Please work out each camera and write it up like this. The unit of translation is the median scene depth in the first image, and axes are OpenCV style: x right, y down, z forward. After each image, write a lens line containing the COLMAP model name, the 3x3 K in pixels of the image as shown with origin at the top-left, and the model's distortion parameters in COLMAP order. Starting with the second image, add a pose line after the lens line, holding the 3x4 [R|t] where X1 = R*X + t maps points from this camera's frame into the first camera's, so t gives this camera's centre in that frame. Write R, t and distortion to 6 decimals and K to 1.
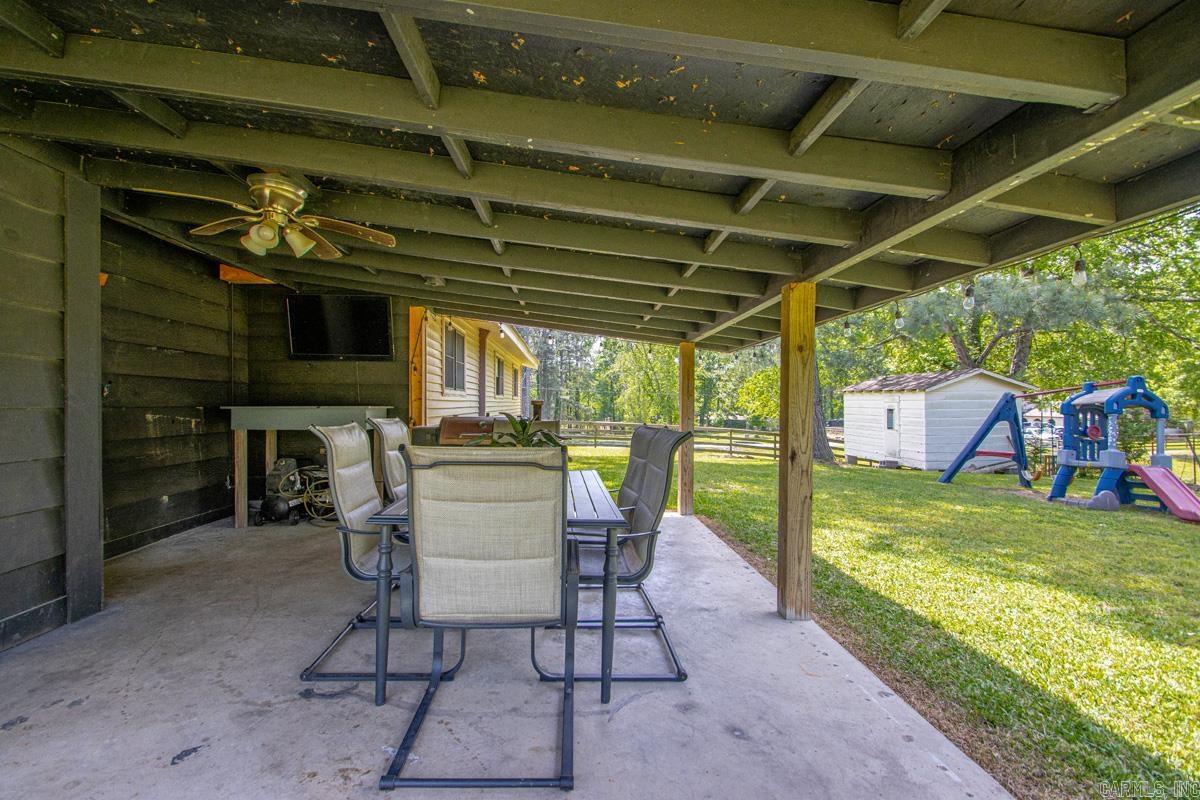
lens RADIAL K [[564.1, 0, 582.8], [0, 564.1, 402.5], [0, 0, 1]] dist [0.029429, -0.020090]
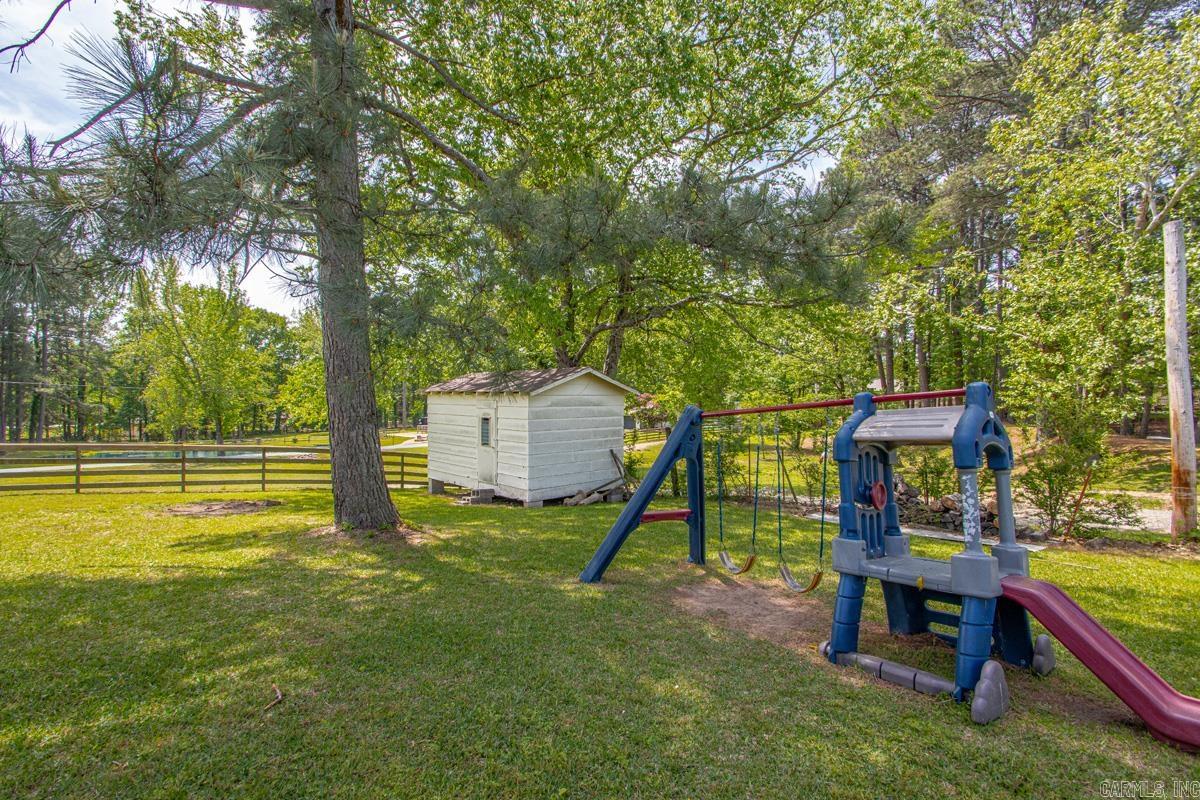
lens RADIAL K [[564.1, 0, 582.8], [0, 564.1, 402.5], [0, 0, 1]] dist [0.029429, -0.020090]
pose [[0.773914, 0.002304, 0.633287, 0.196248], [-0.006794, 0.999966, 0.004665, -0.014039], [-0.633255, -0.007913, 0.773903, 0.395444]]
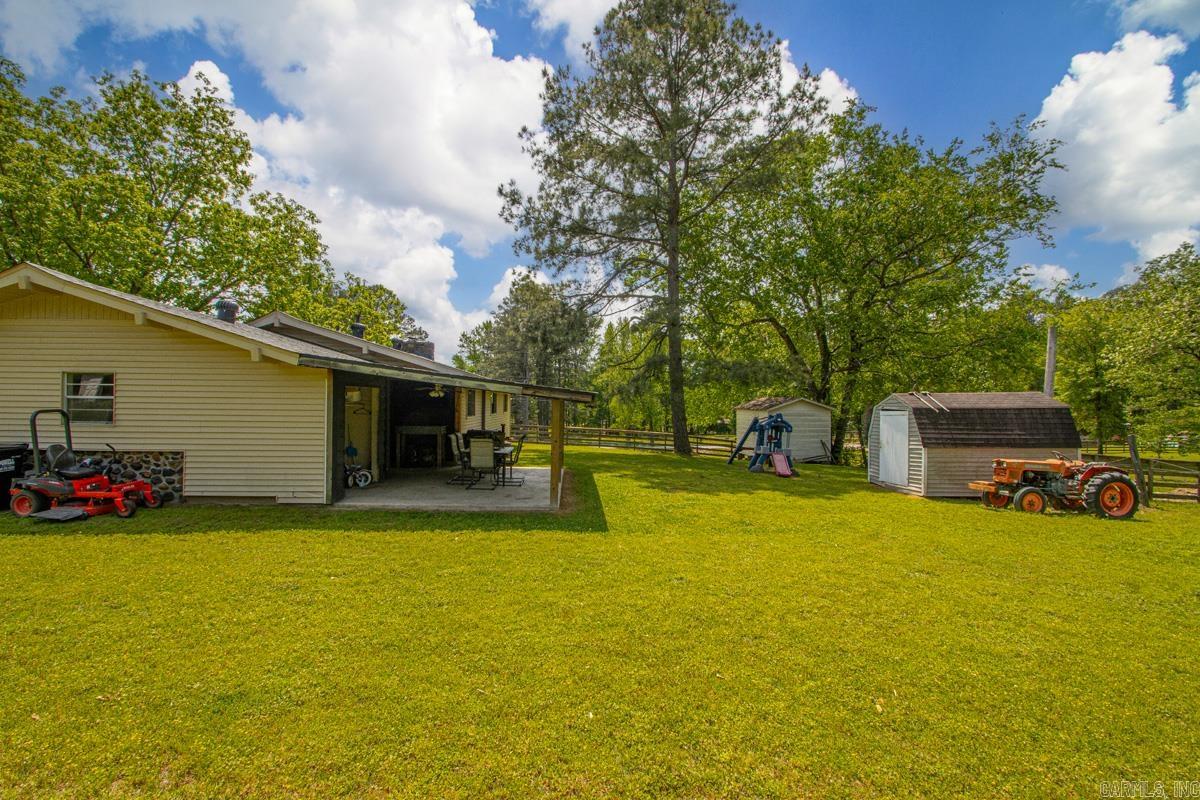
lens RADIAL K [[564.1, 0, 582.8], [0, 564.1, 402.5], [0, 0, 1]] dist [0.029429, -0.020090]
pose [[0.999909, 0.010617, -0.008280, 0.105107], [-0.010636, 0.999941, -0.002248, -0.034070], [0.008256, 0.002336, 0.999963, -0.553797]]
